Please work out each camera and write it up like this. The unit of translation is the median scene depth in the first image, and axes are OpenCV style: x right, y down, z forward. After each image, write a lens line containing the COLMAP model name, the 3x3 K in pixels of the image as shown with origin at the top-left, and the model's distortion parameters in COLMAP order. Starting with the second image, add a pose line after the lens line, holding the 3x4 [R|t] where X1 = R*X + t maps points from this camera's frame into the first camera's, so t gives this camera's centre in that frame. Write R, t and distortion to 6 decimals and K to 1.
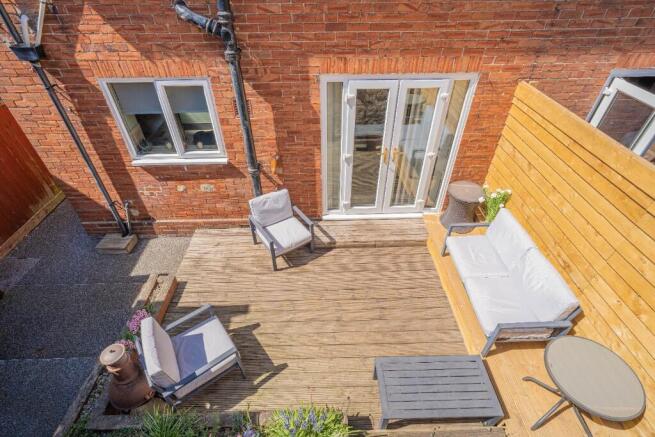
lens RADIAL K [[322.6, 0, 327.7], [0, 322.6, 219.3], [0, 0, 1]] dist [0.005655, 0.000219]
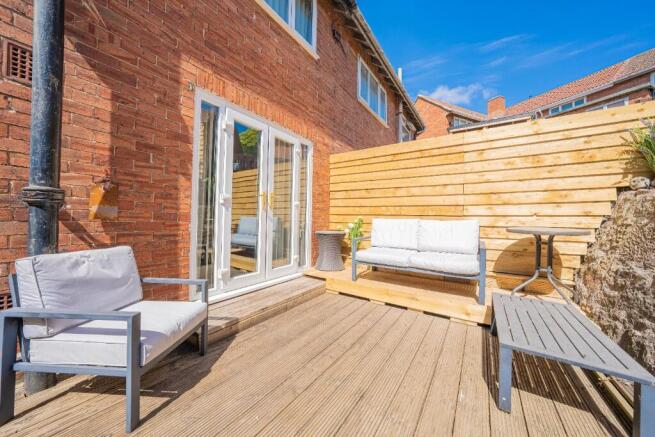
lens RADIAL K [[226.1, 0, 326.3], [0, 226.1, 216.8], [0, 0, 1]] dist [-0.018368, 0.002418]
pose [[0.584659, 0.028017, 0.810796, -0.262985], [0.507676, 0.766906, -0.392582, 0.200593], [-0.632803, 0.641148, 0.434154, 0.684708]]
